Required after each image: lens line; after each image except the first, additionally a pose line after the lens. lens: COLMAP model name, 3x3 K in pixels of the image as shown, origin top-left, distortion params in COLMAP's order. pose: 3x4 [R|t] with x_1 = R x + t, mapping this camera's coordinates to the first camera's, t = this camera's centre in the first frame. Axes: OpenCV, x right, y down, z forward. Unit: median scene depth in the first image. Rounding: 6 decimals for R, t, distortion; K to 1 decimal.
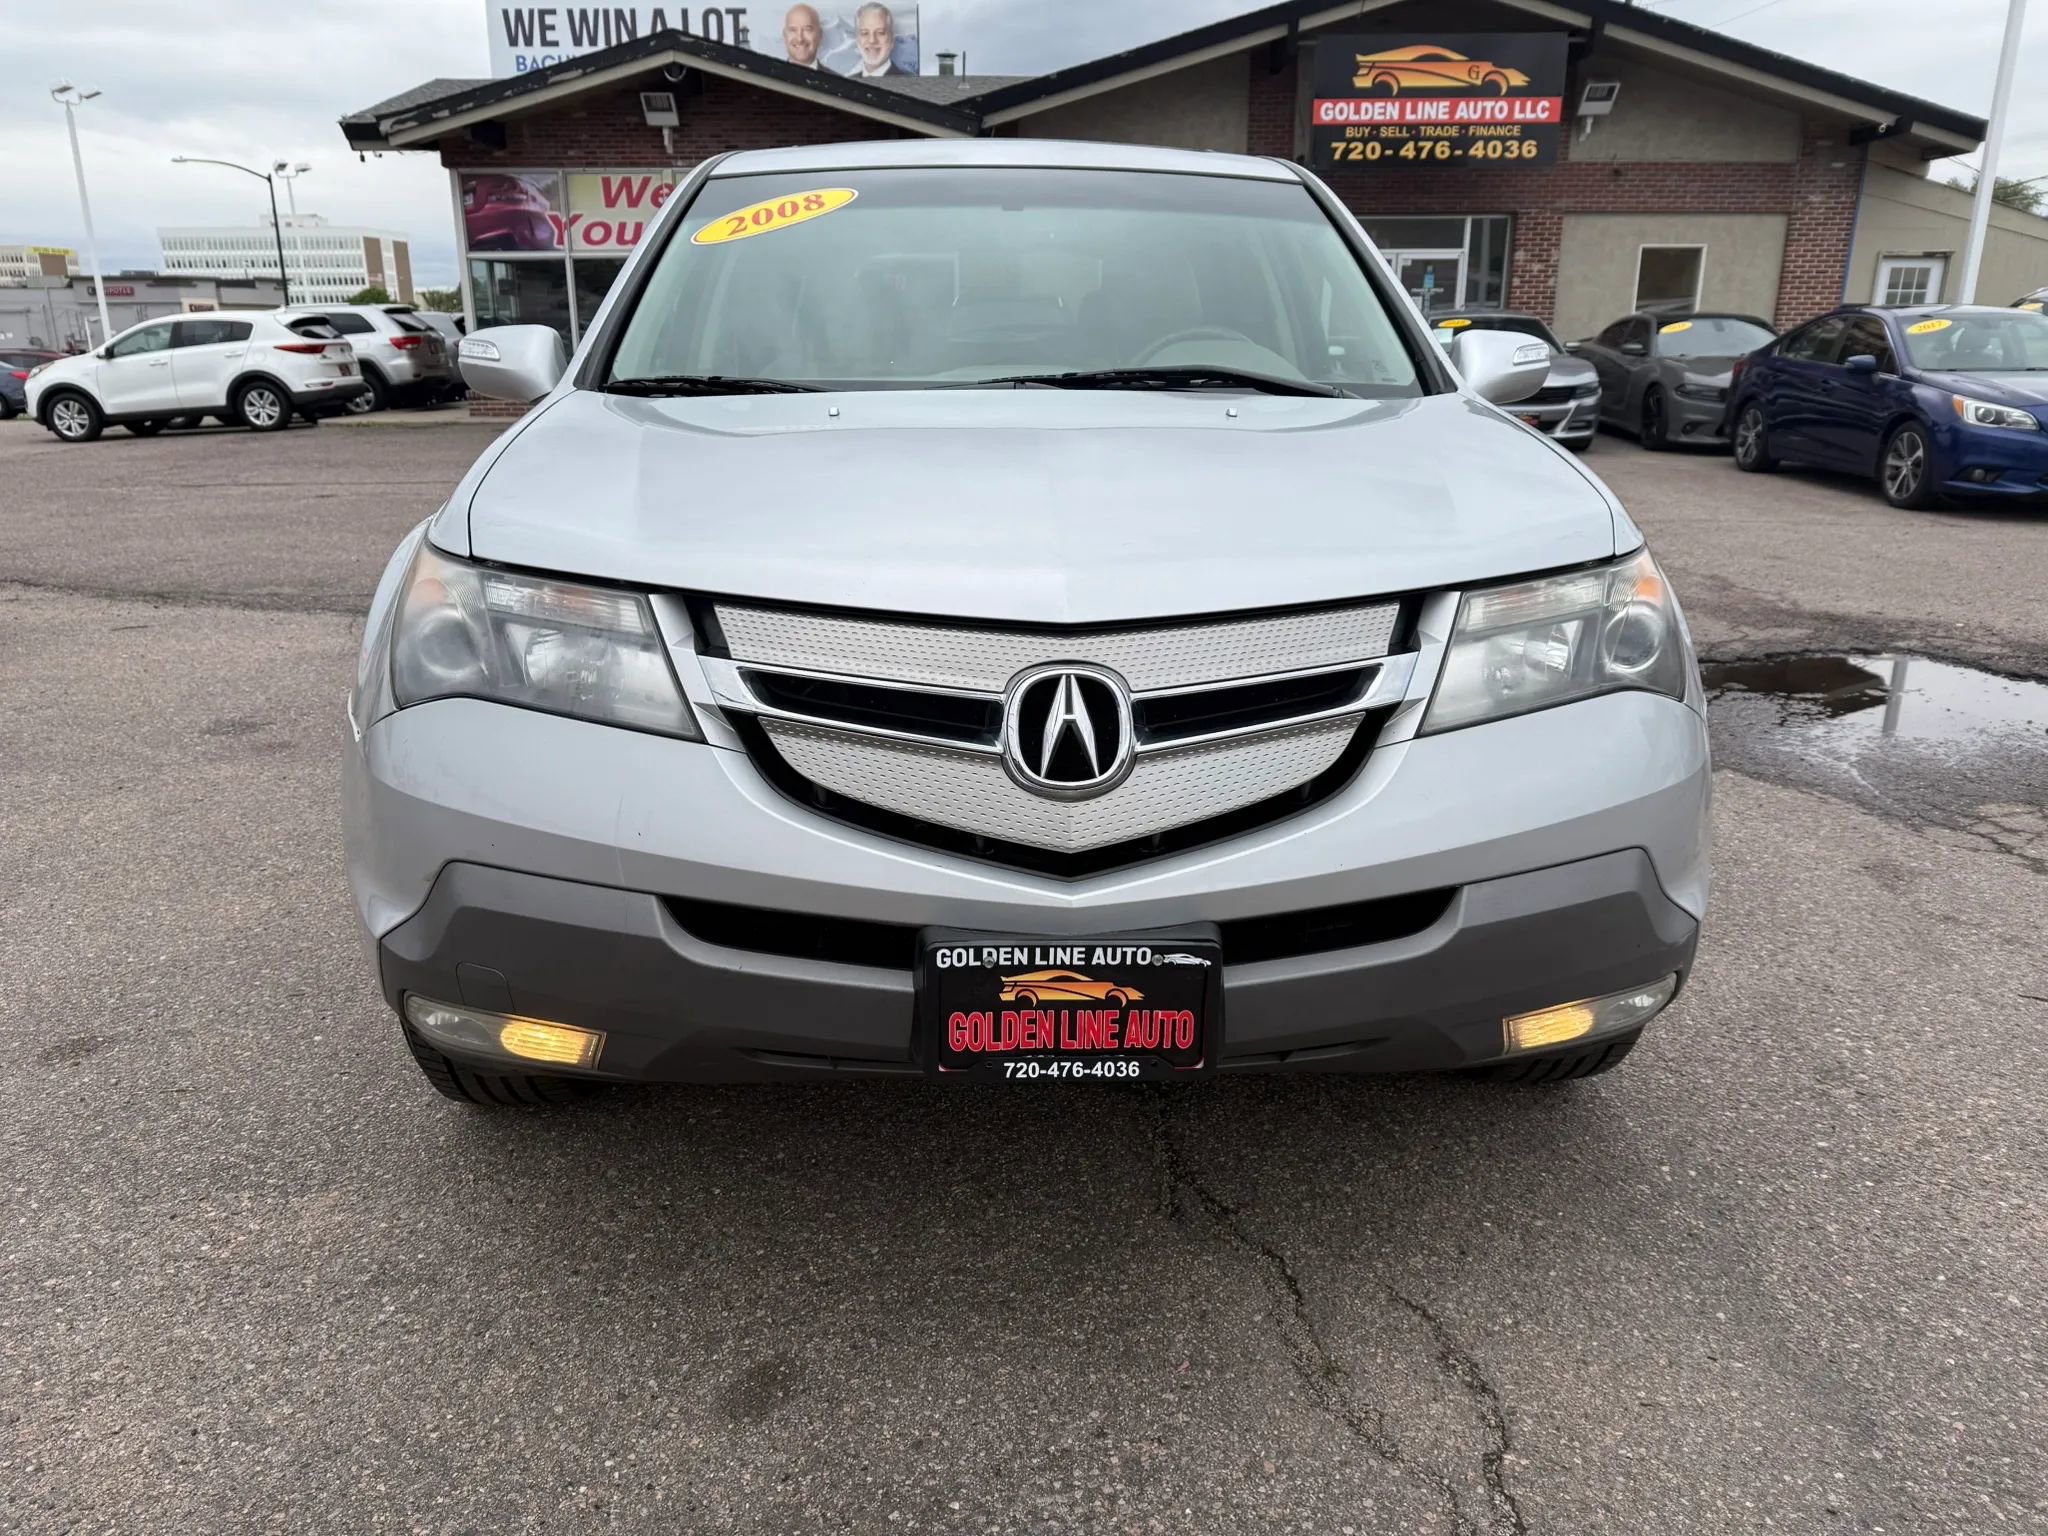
lens RADIAL K [[1447.5, 0, 1013.9], [0, 1447.5, 774.3], [0, 0, 1]] dist [0.008088, -0.010344]
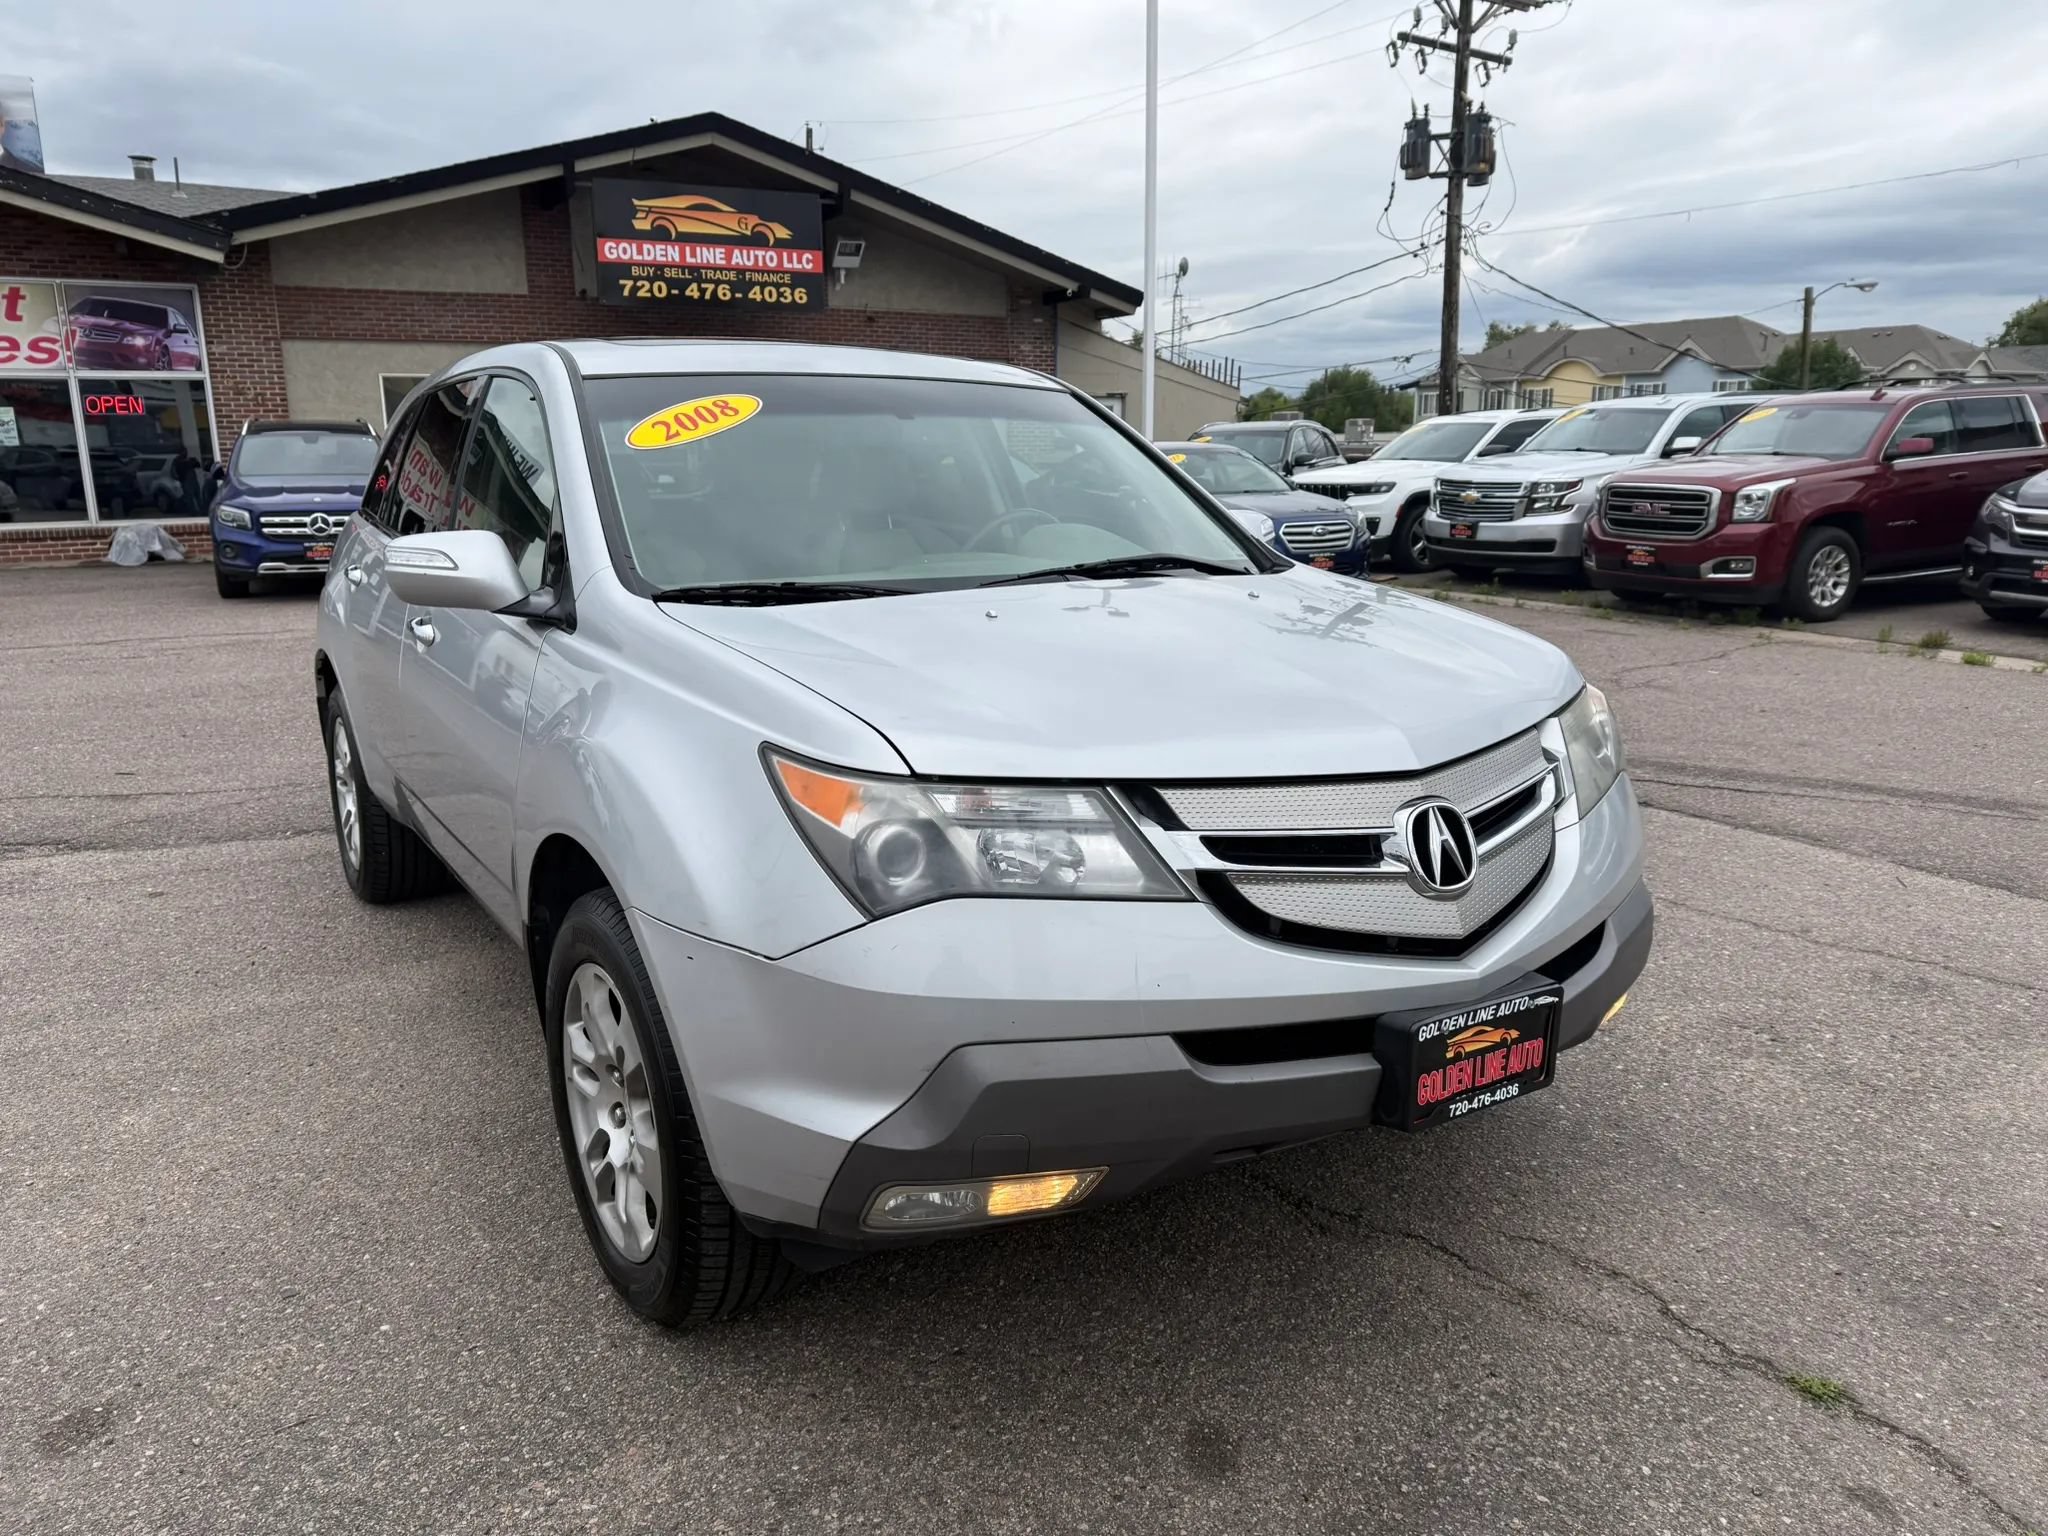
lens RADIAL K [[1465.7, 0, 1024.0], [0, 1465.7, 768.0], [0, 0, 1]] dist [0.002803, -0.010186]
pose [[0.862186, -0.113607, 0.493689, -0.085343], [0.153031, 0.987410, -0.040034, -0.009616], [-0.482926, 0.110067, 0.868716, -0.001147]]
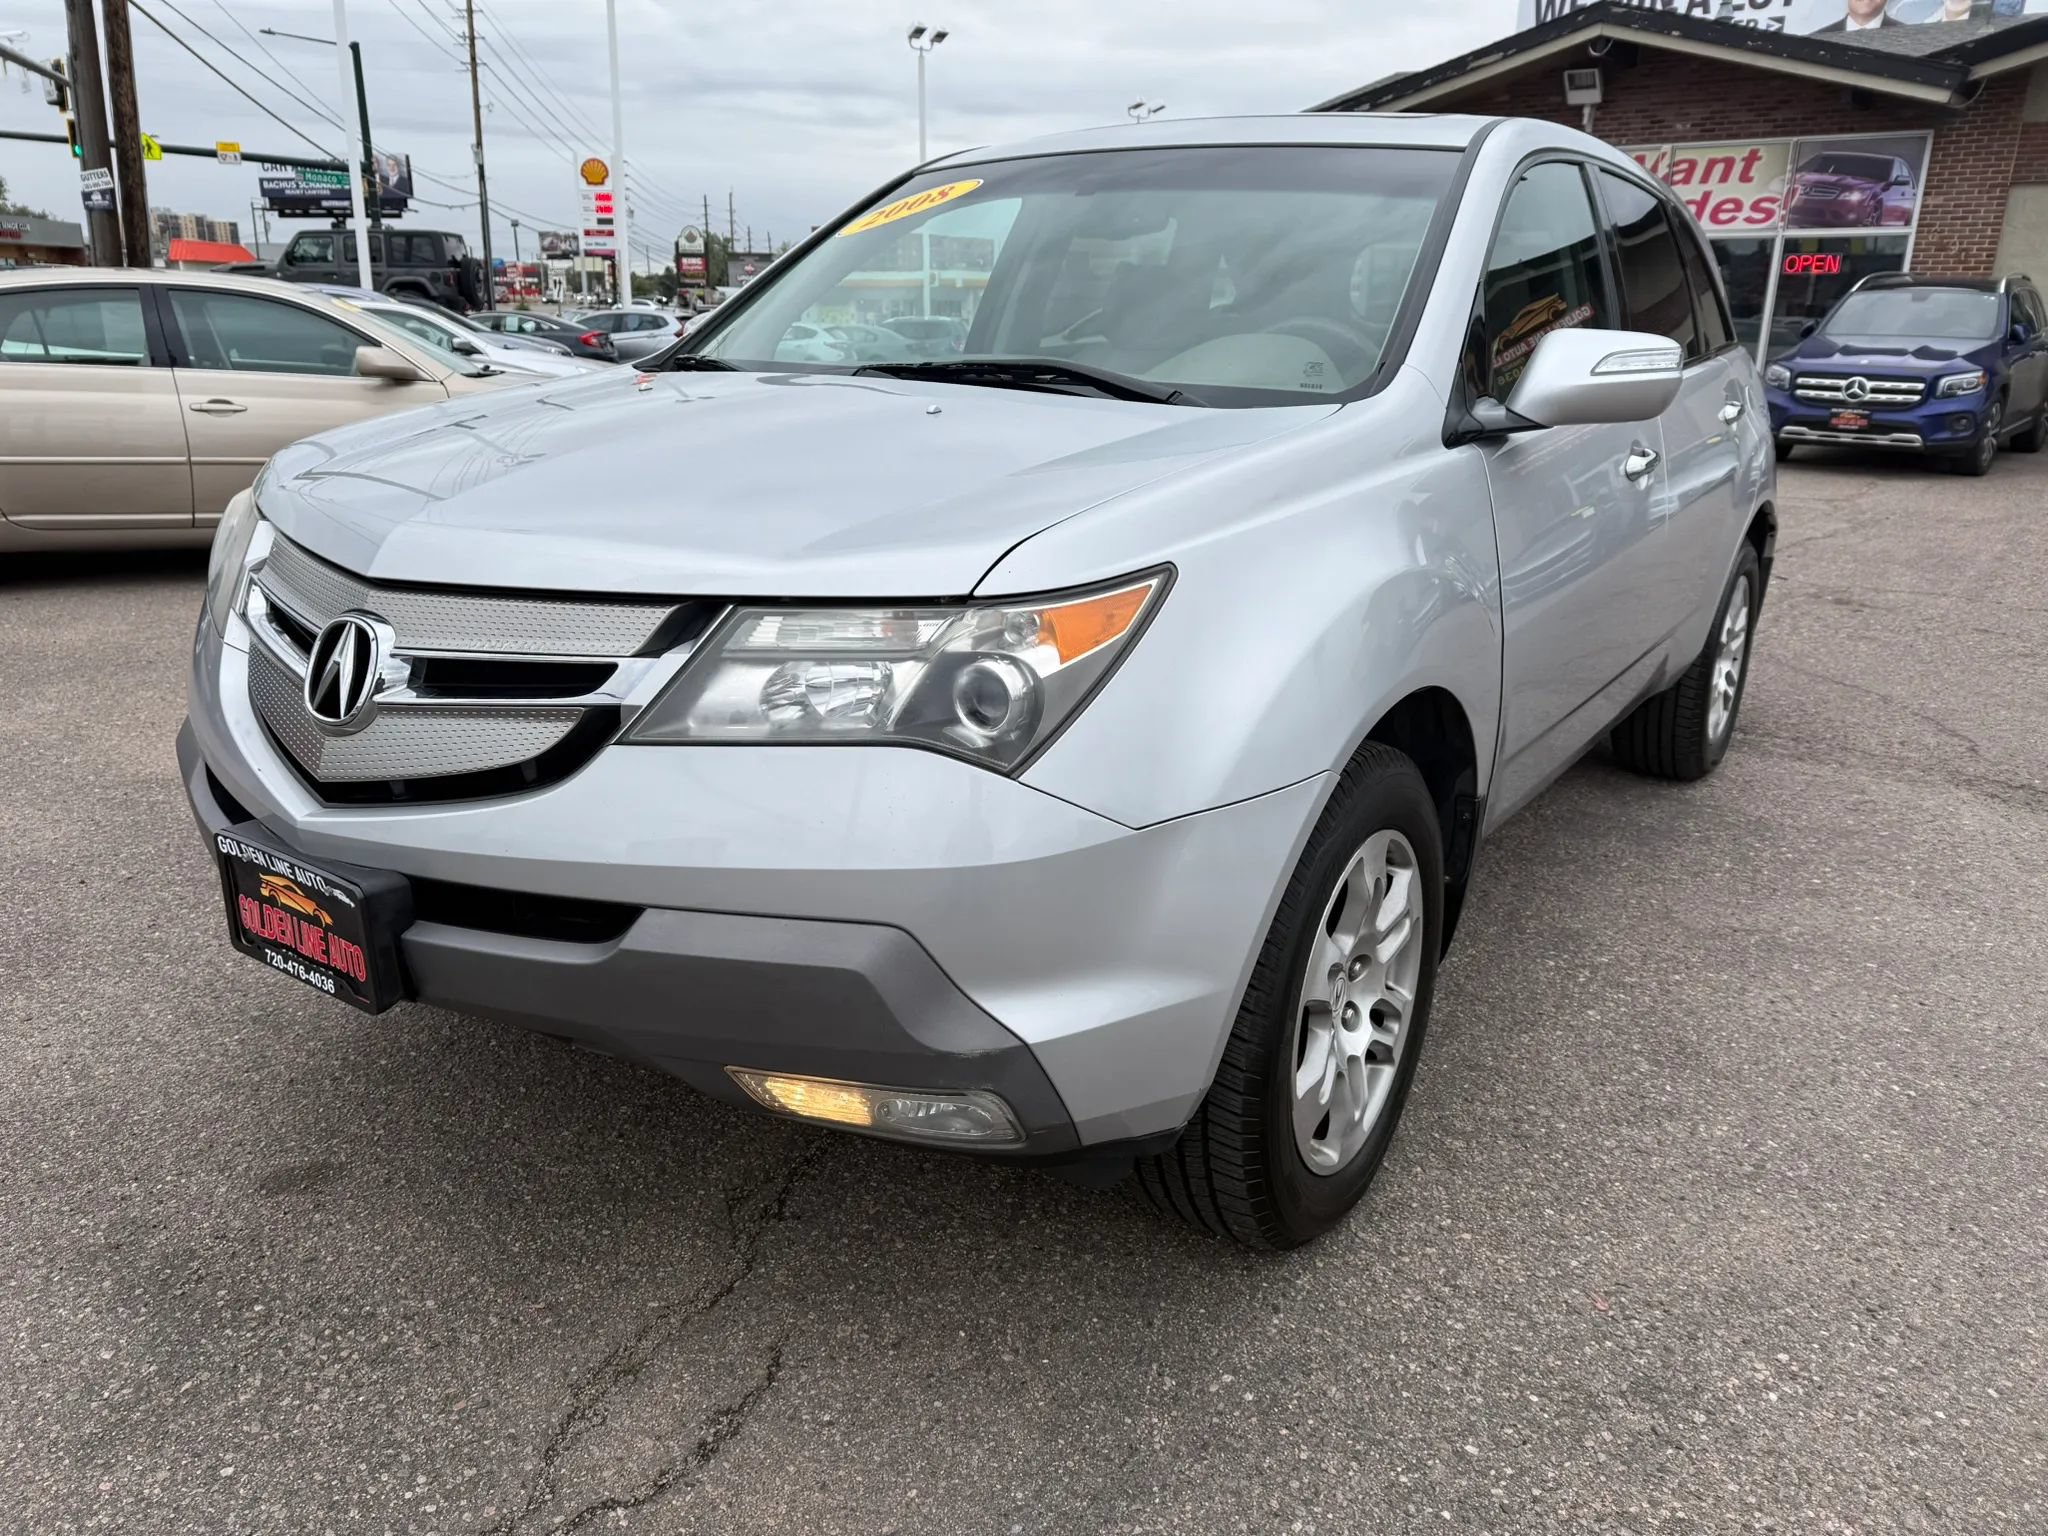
lens RADIAL K [[1447.5, 0, 1013.9], [0, 1447.5, 774.3], [0, 0, 1]] dist [0.008088, -0.010344]
pose [[0.796000, 0.195477, -0.572863, 0.096768], [-0.191010, 0.979180, 0.068713, -0.011413], [0.574368, 0.054727, 0.816766, 0.034346]]
